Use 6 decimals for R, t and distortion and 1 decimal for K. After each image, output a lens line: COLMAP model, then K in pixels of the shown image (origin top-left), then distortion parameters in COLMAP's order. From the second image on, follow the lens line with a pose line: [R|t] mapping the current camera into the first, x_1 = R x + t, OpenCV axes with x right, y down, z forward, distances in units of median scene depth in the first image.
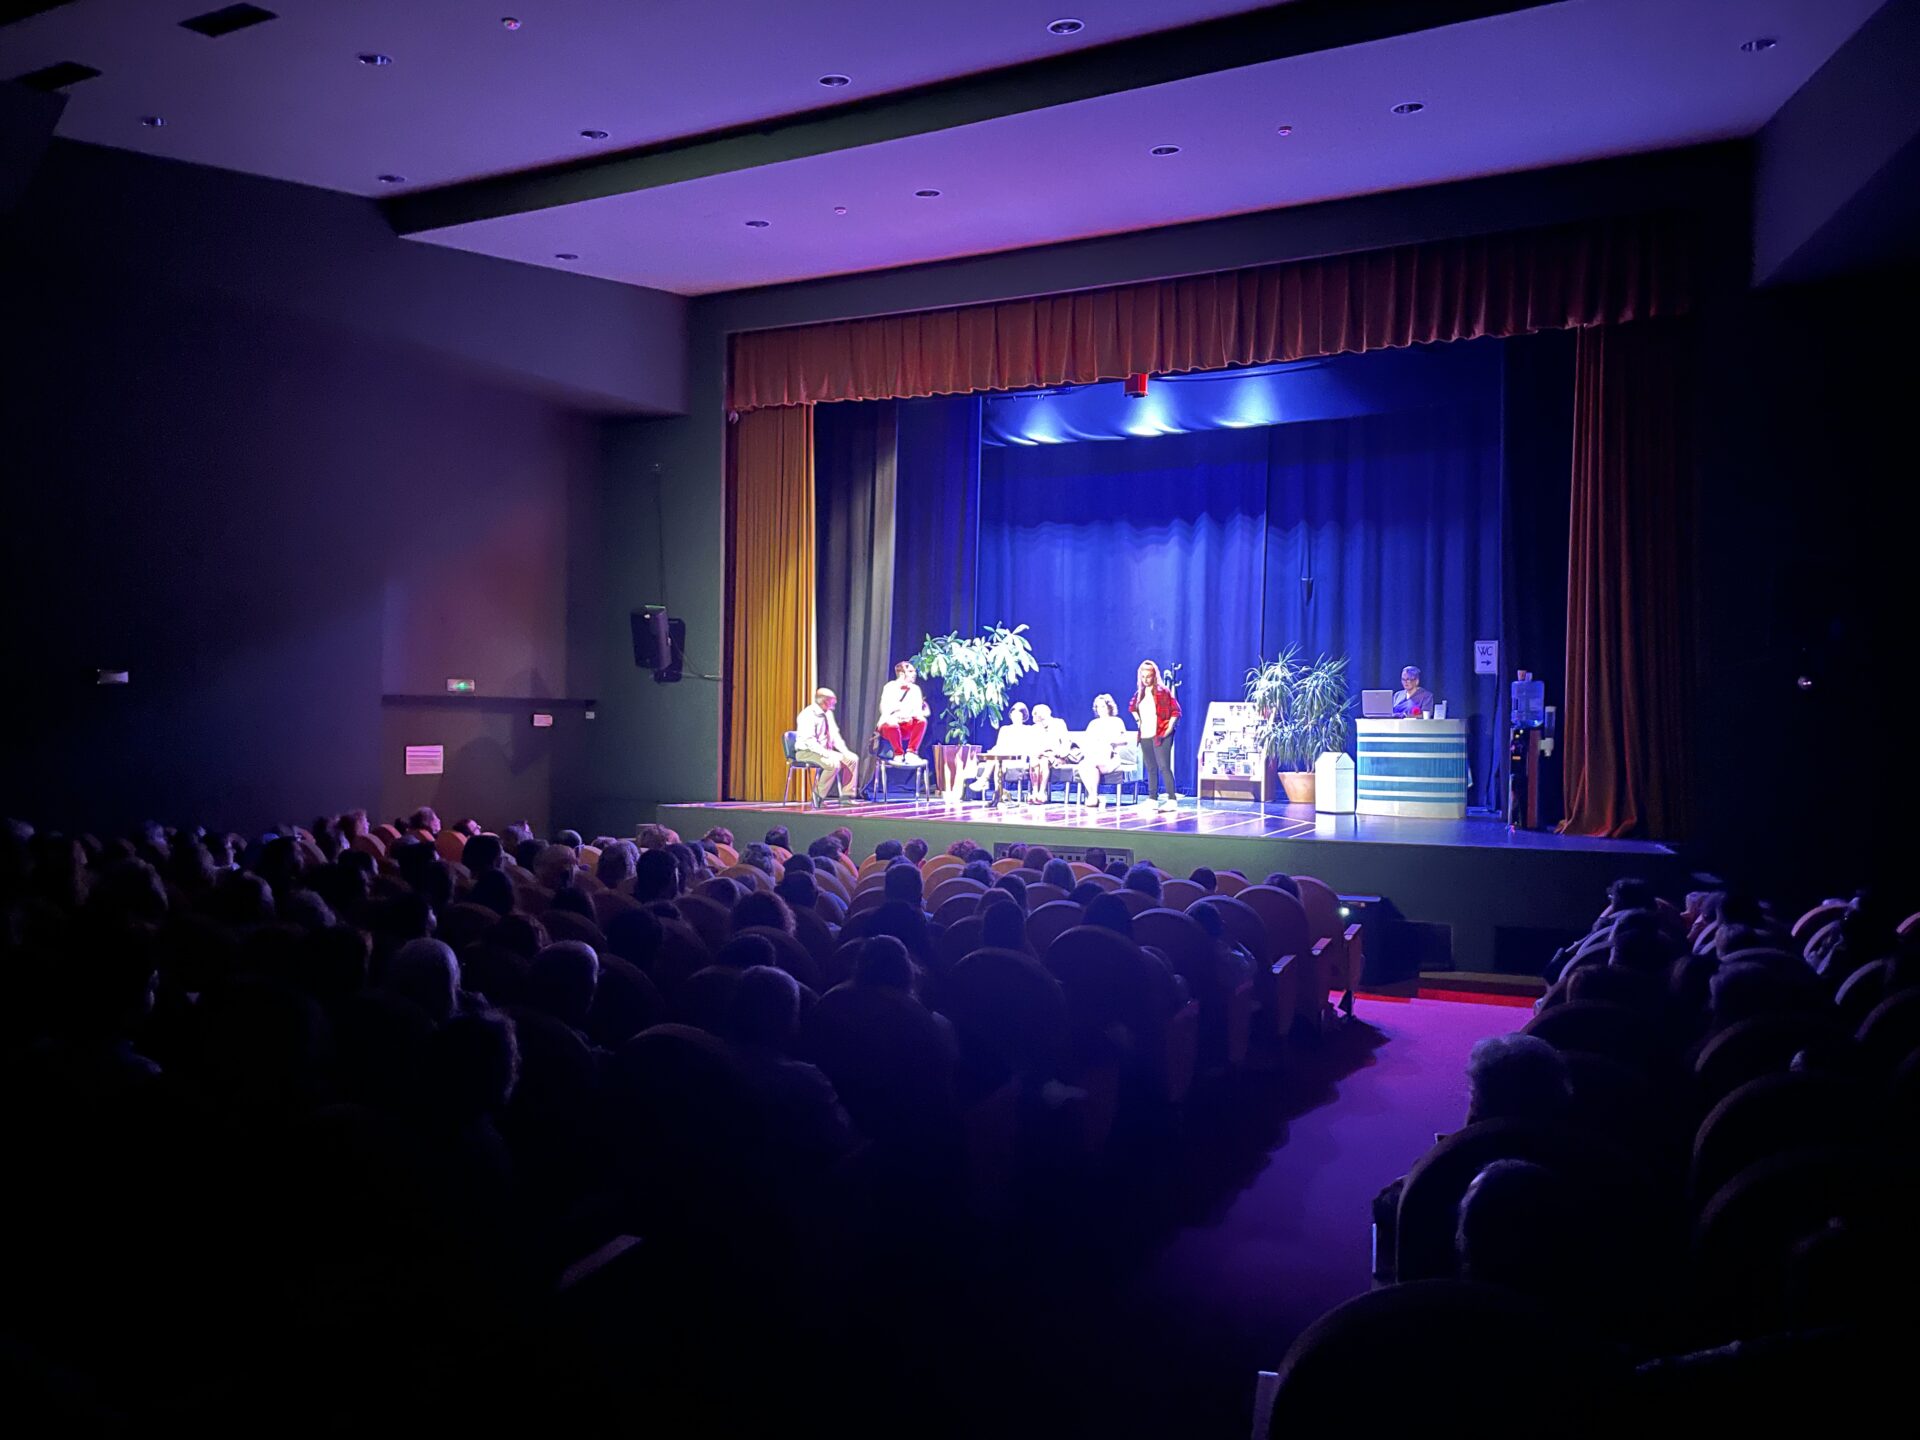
lens RADIAL K [[1456.8, 0, 960.0], [0, 1456.8, 720.0], [0, 0, 1]] dist [0.124003, -0.164367]
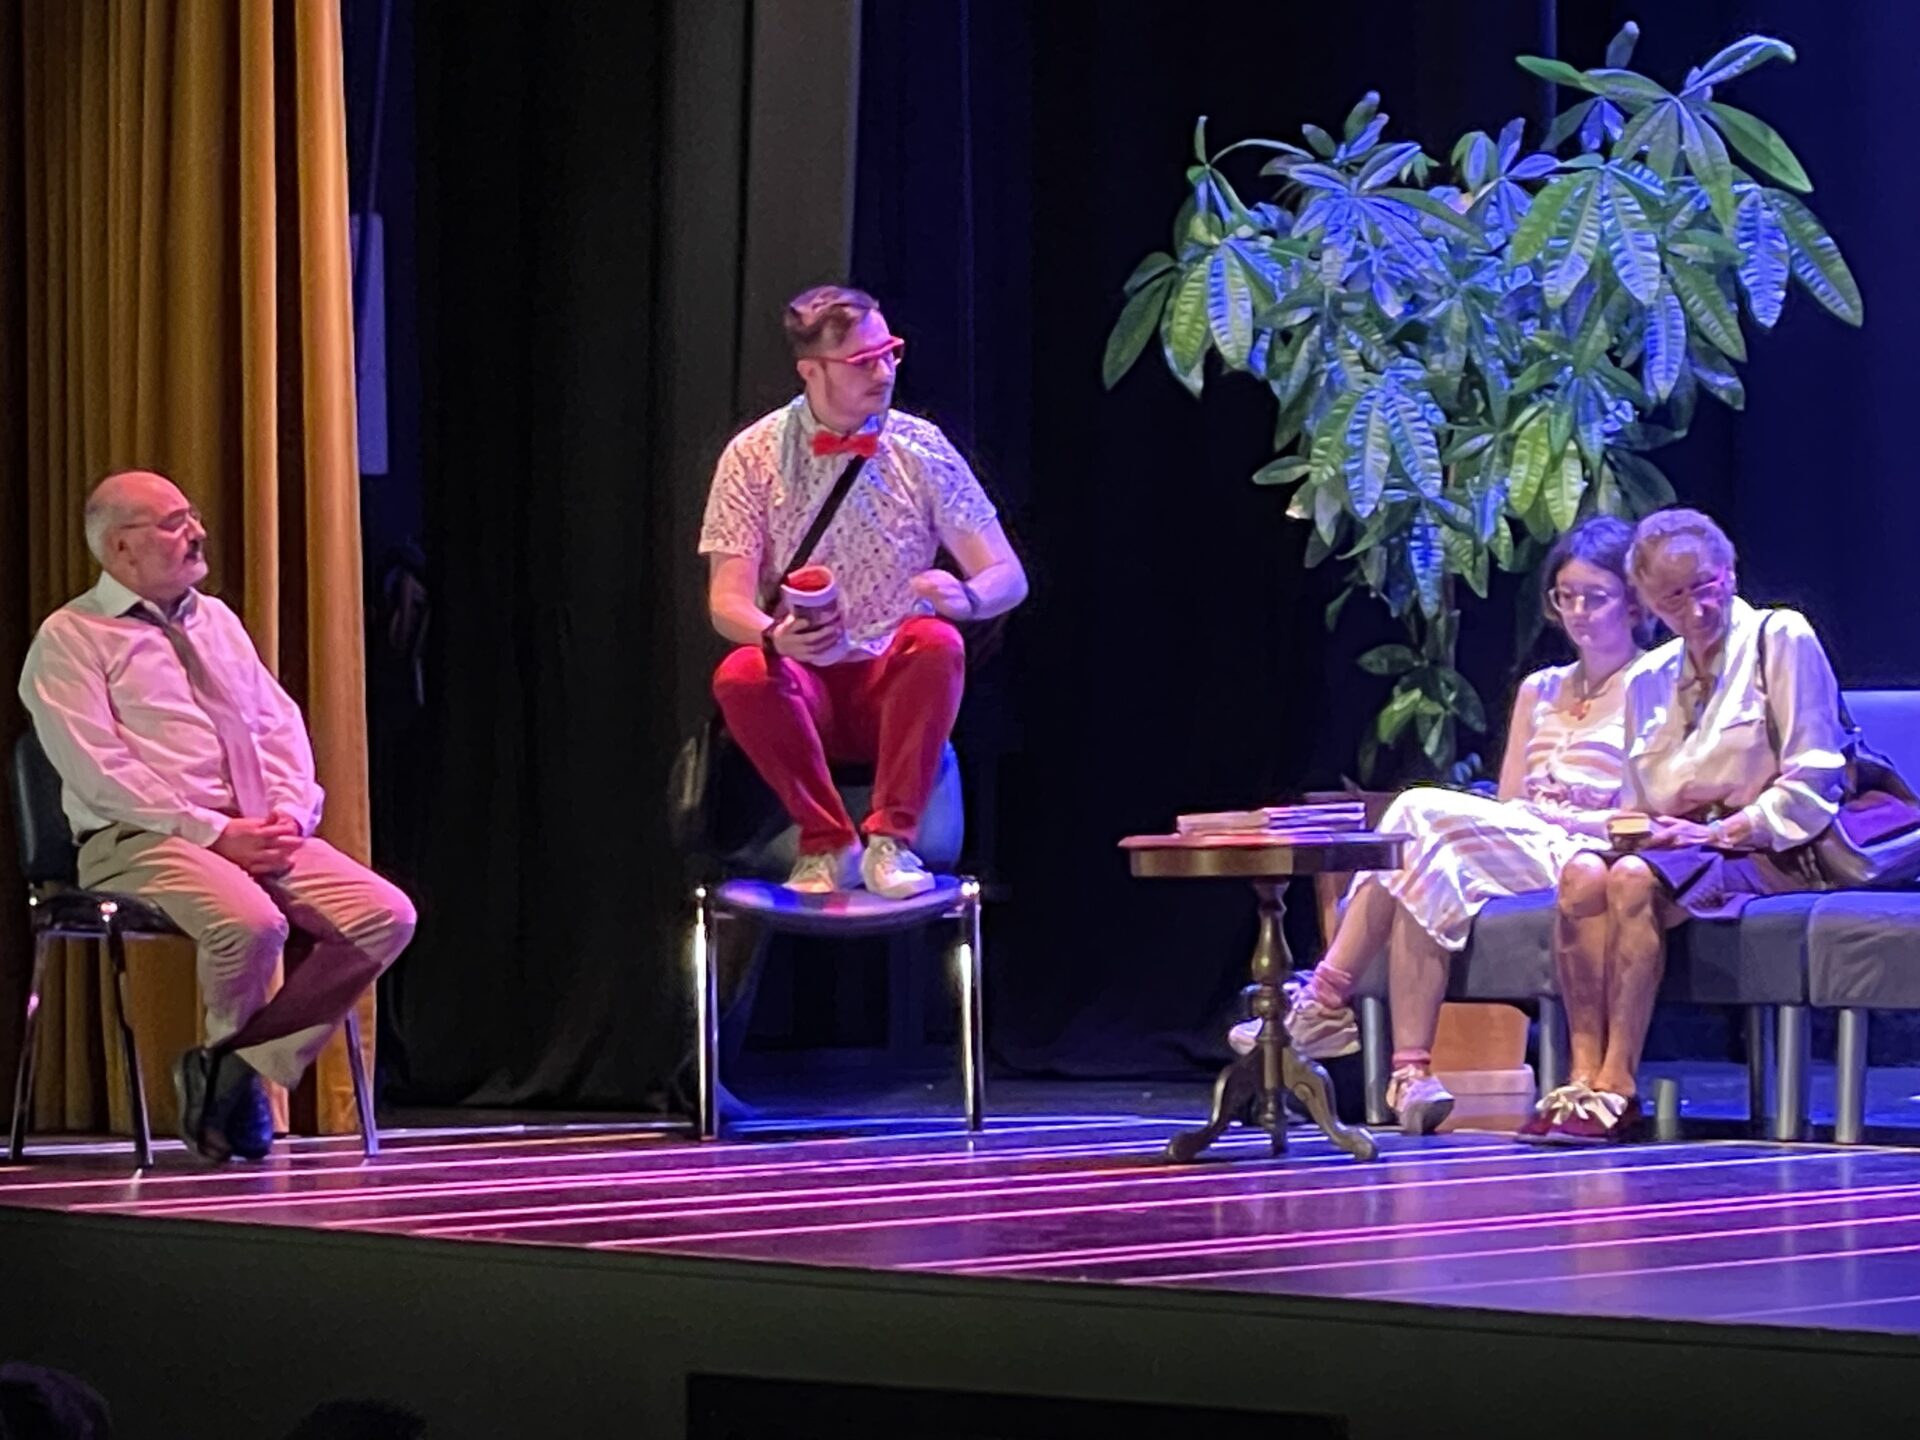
lens RADIAL K [[8426.2, 0, 960.0], [0, 8426.2, 720.0], [0, 0, 1]] dist [0.046997, 5.309453]
pose [[0.941018, -0.020481, -0.337737, 0.291832], [0.021992, 0.999758, 0.000646, 0.008459], [0.337642, -0.008036, 0.941240, 0.092930]]
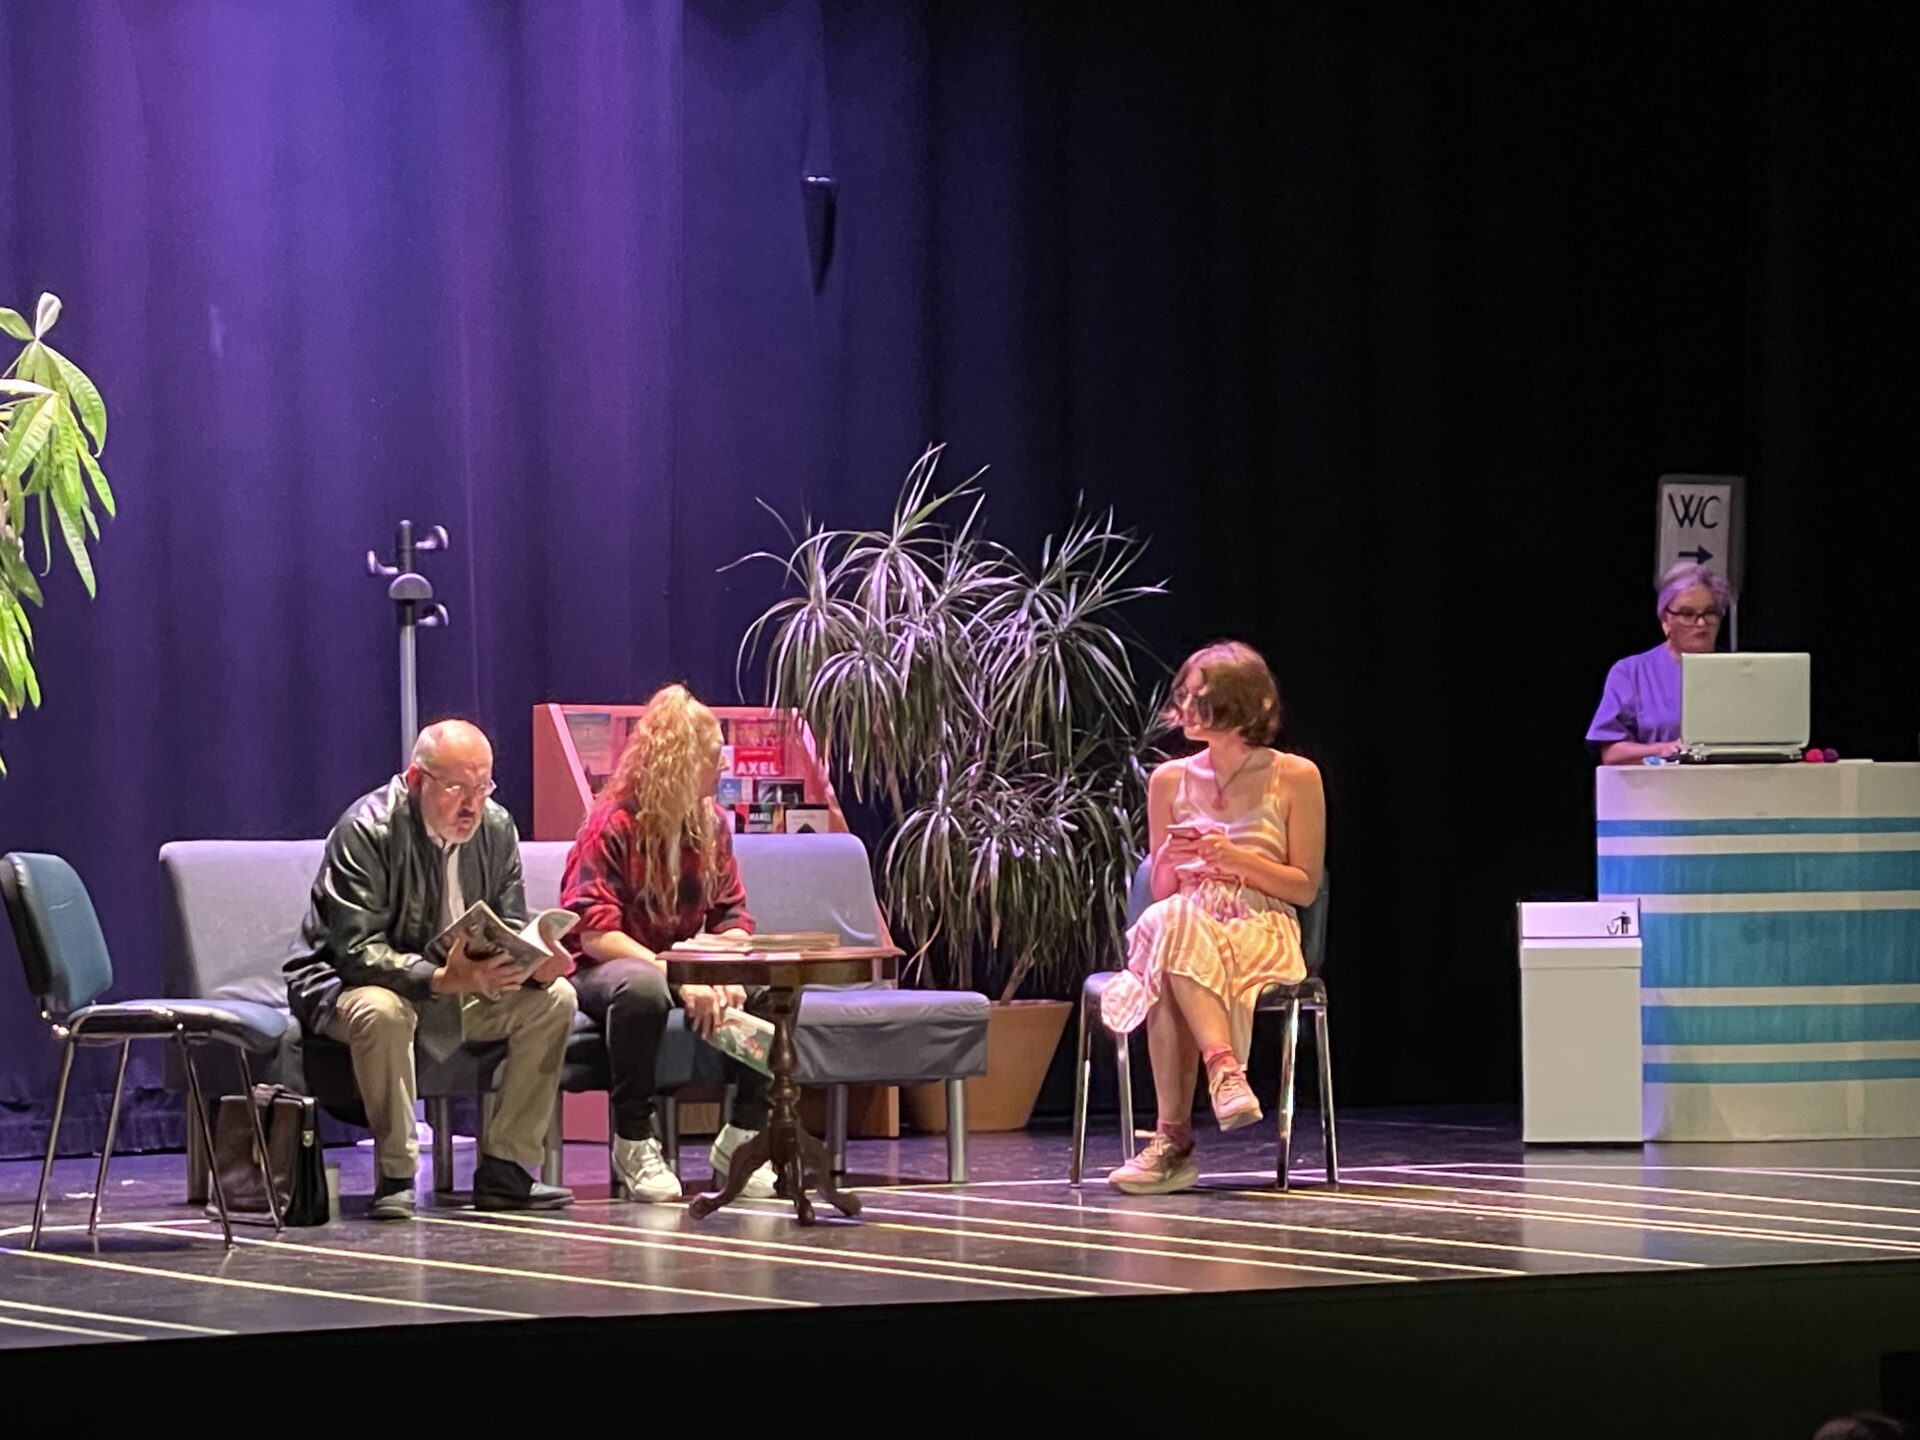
lens RADIAL K [[6019.5, 0, 920.3], [0, 6019.5, 724.1], [0, 0, 1]] dist [0.075280, 0.744455]
pose [[0.517700, 0.002457, 0.855559, -0.614601], [0.013952, 0.999839, -0.011314, 0.002061], [-0.855449, 0.017794, 0.517582, 0.522063]]
